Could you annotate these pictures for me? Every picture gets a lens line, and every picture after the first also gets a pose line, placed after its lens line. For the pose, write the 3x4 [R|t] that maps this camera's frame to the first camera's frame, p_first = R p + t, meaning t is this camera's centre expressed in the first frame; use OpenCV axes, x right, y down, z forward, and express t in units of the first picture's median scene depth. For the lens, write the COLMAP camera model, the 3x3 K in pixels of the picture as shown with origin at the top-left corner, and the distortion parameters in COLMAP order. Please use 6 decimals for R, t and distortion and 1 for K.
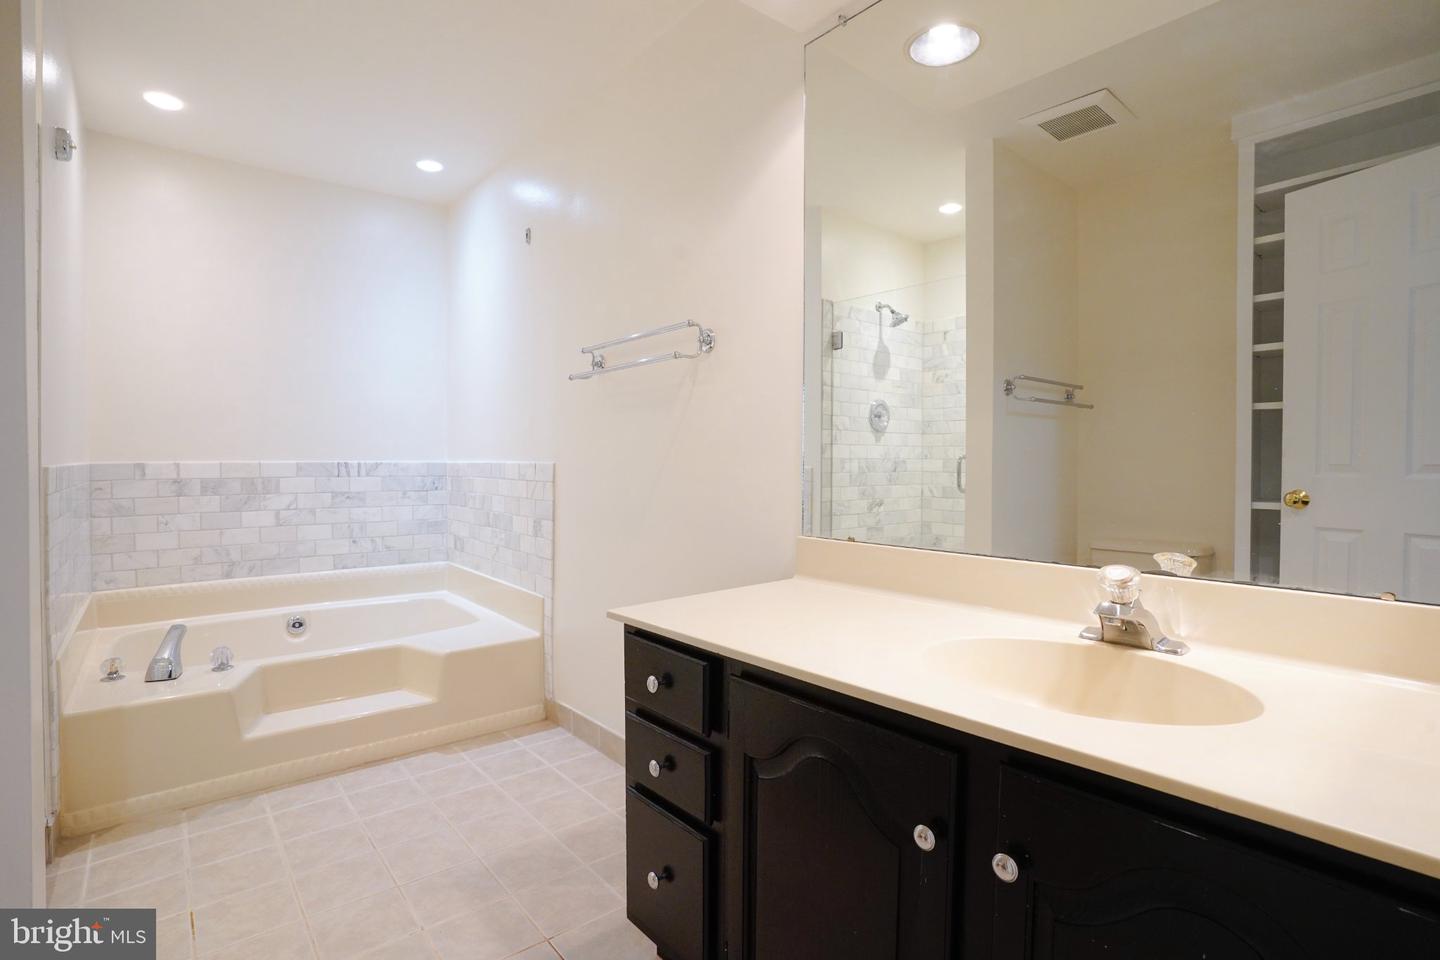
lens RADIAL K [[704.6, 0, 715.9], [0, 704.6, 474.6], [0, 0, 1]] dist [-0.086423, 0.040424]
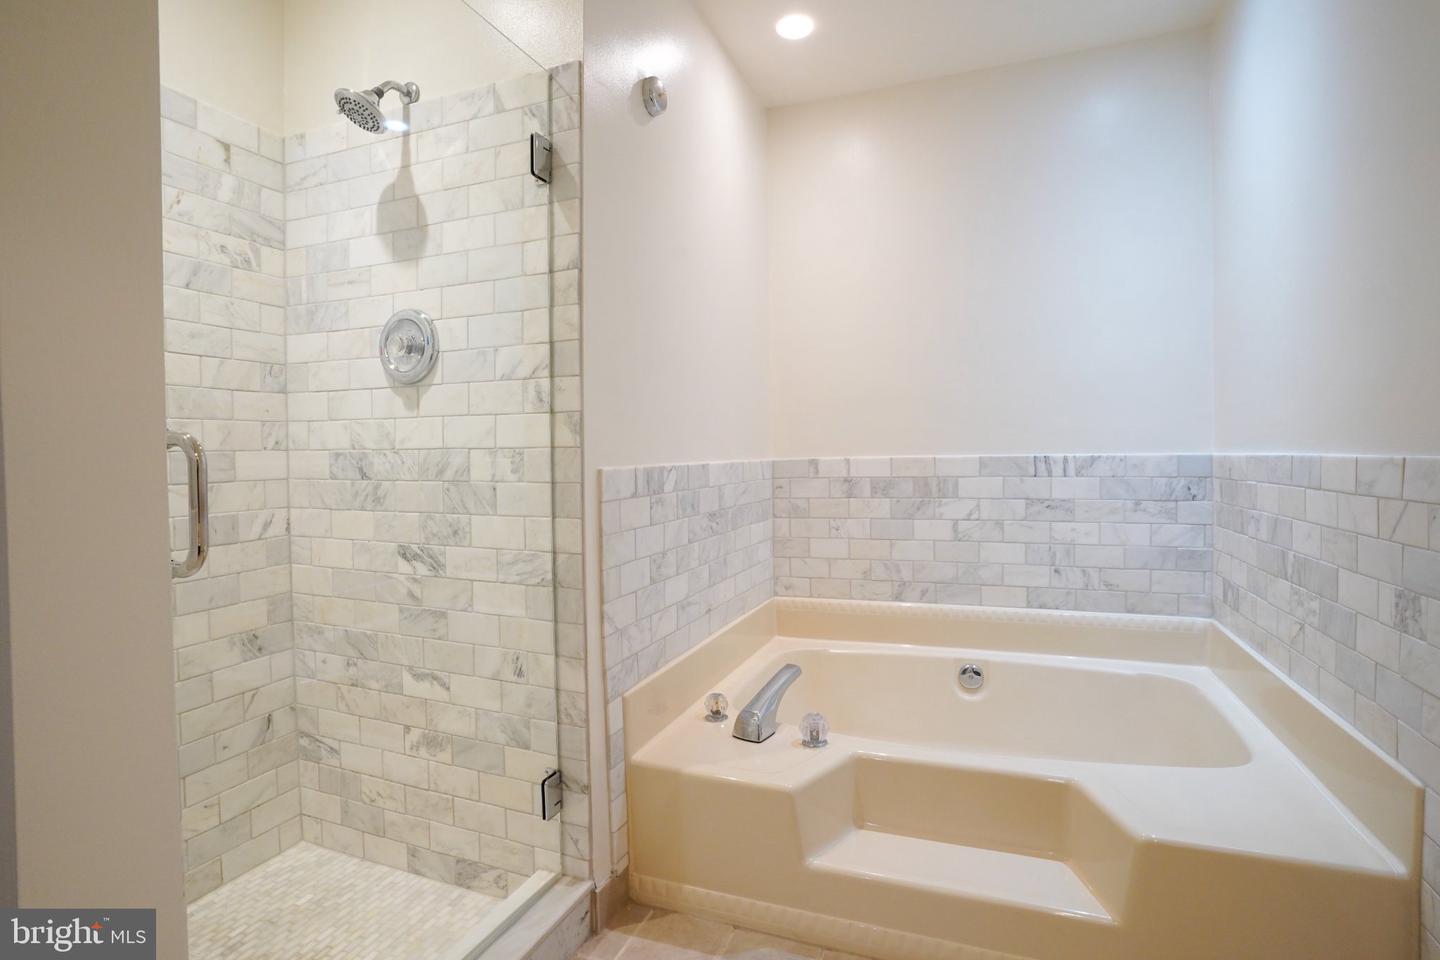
lens RADIAL K [[711.8, 0, 720.0], [0, 711.8, 480.0], [0, 0, 1]] dist [-0.060724, 0.026754]
pose [[0.498307, 0.021224, -0.866741, -0.091445], [-0.002237, 0.999728, 0.023194, -0.009886], [0.866998, -0.009619, 0.498220, 0.381655]]
